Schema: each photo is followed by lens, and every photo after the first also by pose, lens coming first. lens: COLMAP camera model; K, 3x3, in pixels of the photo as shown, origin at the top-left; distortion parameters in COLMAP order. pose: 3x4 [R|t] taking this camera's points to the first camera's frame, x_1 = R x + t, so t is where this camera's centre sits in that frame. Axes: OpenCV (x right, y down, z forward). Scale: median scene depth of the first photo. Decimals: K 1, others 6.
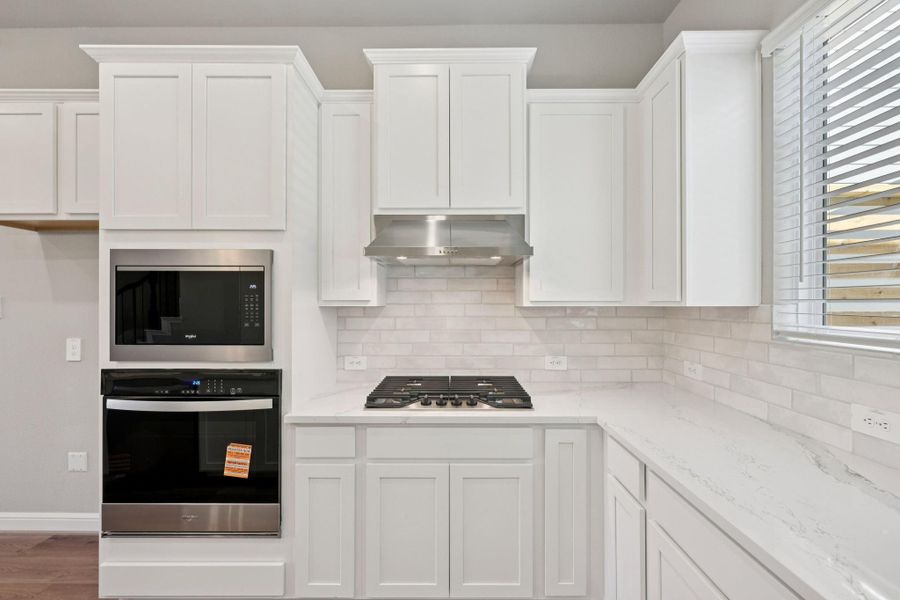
lens RADIAL K [[356.8, 0, 451.7], [0, 356.8, 303.2], [0, 0, 1]] dist [-0.001037, -0.000031]
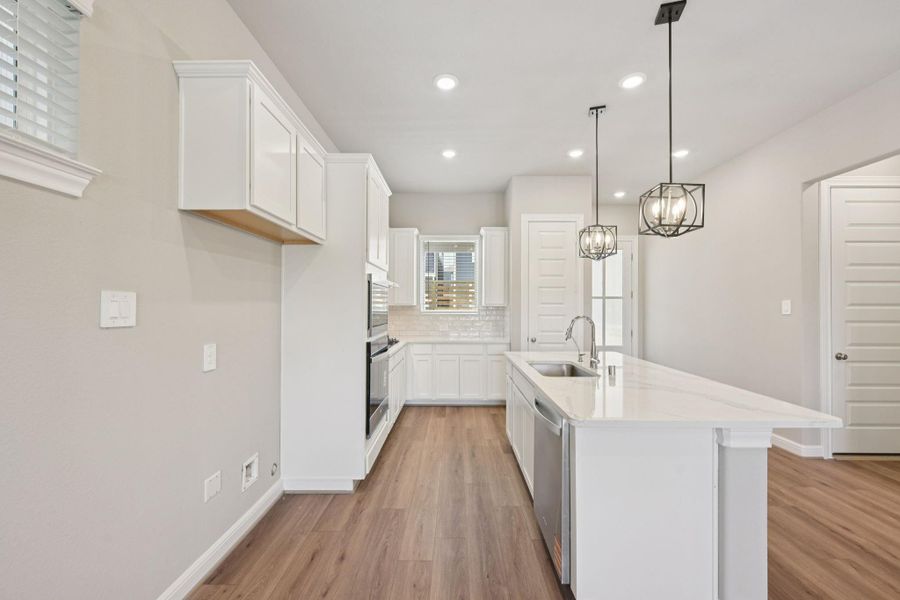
lens RADIAL K [[356.8, 0, 451.7], [0, 356.8, 303.2], [0, 0, 1]] dist [-0.001037, -0.000031]
pose [[0.005786, 0.004883, 0.999971, -2.576615], [-0.004306, 0.999979, -0.004858, 0.001493], [-0.999974, -0.004278, 0.005807, 0.556796]]
